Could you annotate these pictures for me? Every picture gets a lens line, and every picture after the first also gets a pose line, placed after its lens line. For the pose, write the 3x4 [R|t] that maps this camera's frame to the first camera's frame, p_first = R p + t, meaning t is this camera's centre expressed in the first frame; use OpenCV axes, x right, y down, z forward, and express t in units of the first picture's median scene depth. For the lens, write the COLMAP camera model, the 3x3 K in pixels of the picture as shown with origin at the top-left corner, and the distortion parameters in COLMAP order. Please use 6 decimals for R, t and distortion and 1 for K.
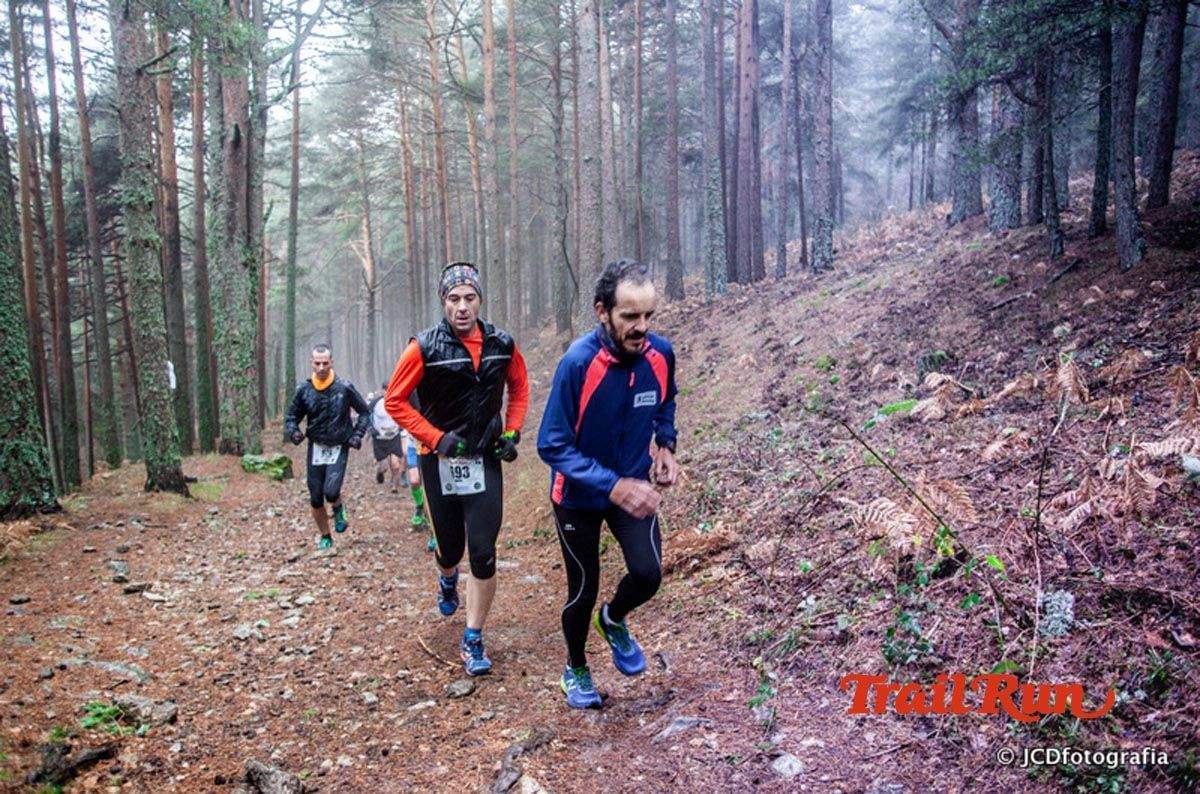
lens RADIAL K [[929.3, 0, 604.0], [0, 929.3, 405.9], [0, 0, 1]] dist [-0.085191, 0.084899]
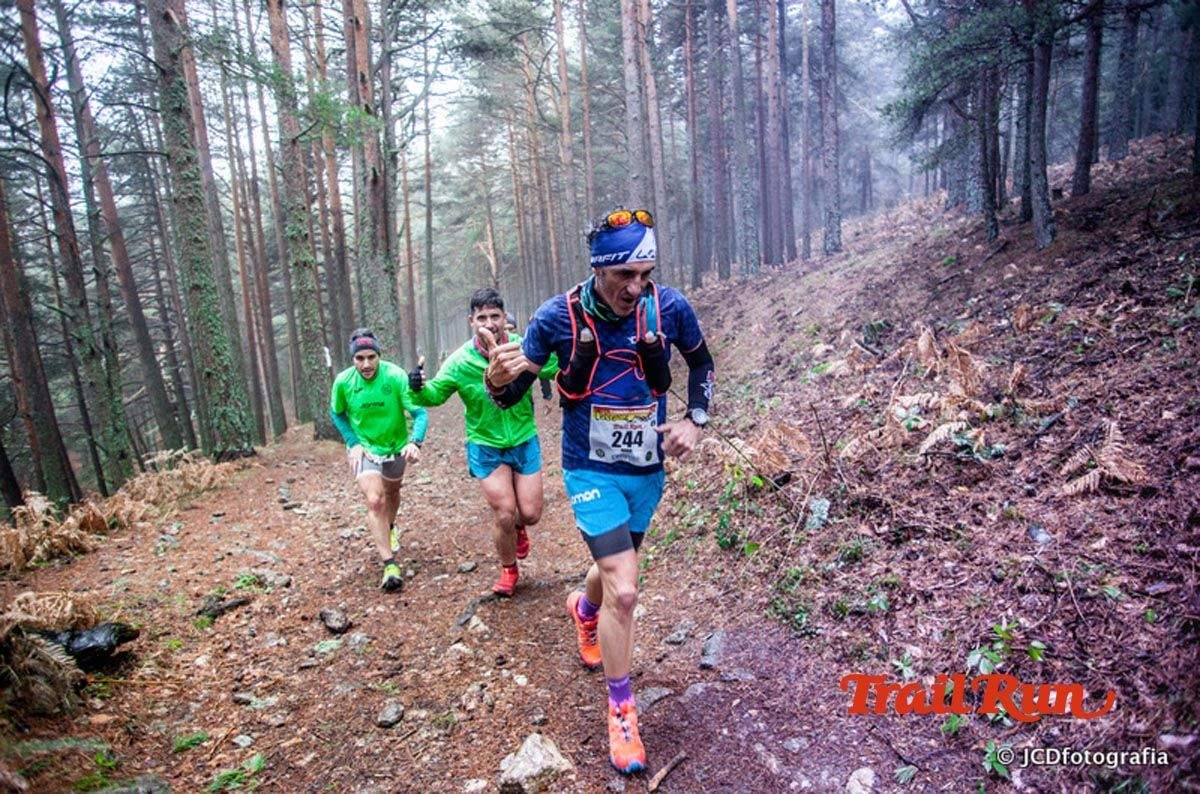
lens RADIAL K [[737.3, 0, 606.6], [0, 737.3, 405.1], [0, 0, 1]] dist [-0.094736, 0.054852]
pose [[0.992708, -0.025489, -0.117816, 0.139748], [0.032110, 0.997989, 0.054648, -0.012623], [0.116186, -0.058032, 0.991531, -0.100472]]
